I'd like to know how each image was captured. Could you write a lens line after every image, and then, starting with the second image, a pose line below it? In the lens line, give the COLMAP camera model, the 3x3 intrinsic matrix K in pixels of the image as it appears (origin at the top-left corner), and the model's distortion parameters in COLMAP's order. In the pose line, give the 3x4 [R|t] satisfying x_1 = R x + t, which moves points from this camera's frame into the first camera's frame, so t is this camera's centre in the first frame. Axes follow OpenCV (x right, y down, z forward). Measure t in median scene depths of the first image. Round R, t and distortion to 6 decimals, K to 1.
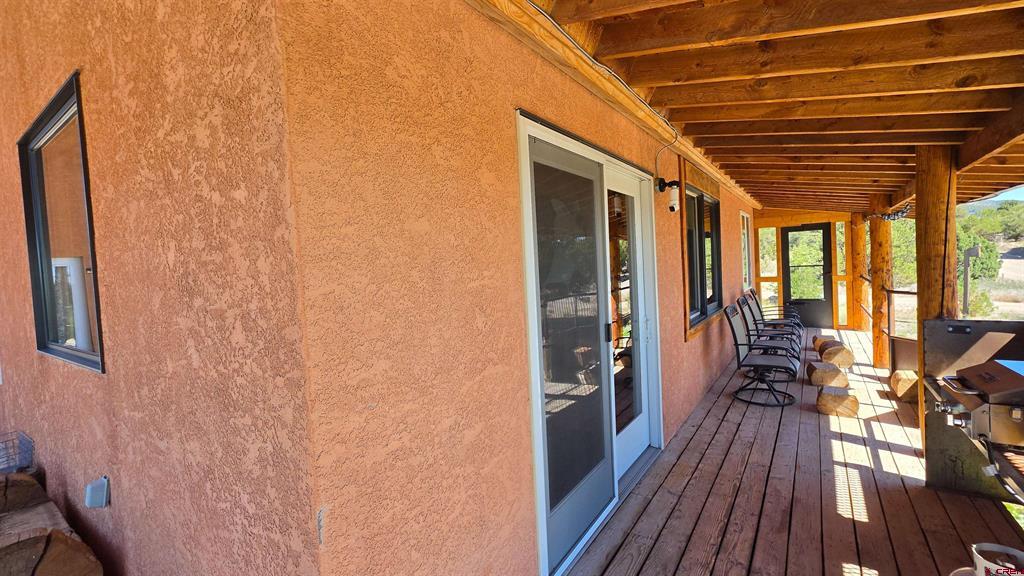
lens RADIAL K [[433.8, 0, 509.2], [0, 433.8, 279.1], [0, 0, 1]] dist [-0.002120, -0.000077]
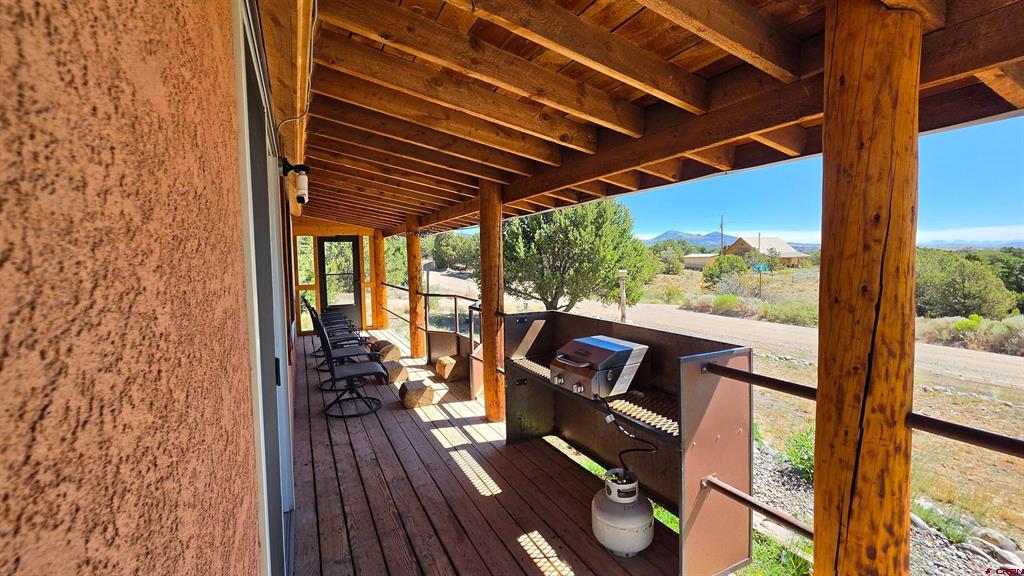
lens RADIAL K [[433.8, 0, 509.2], [0, 433.8, 279.1], [0, 0, 1]] dist [-0.002120, -0.000077]
pose [[0.487749, -0.004353, 0.872973, -0.115028], [0.022273, 0.999724, -0.007459, -0.002462], [-0.872700, 0.023082, 0.487711, 0.252103]]
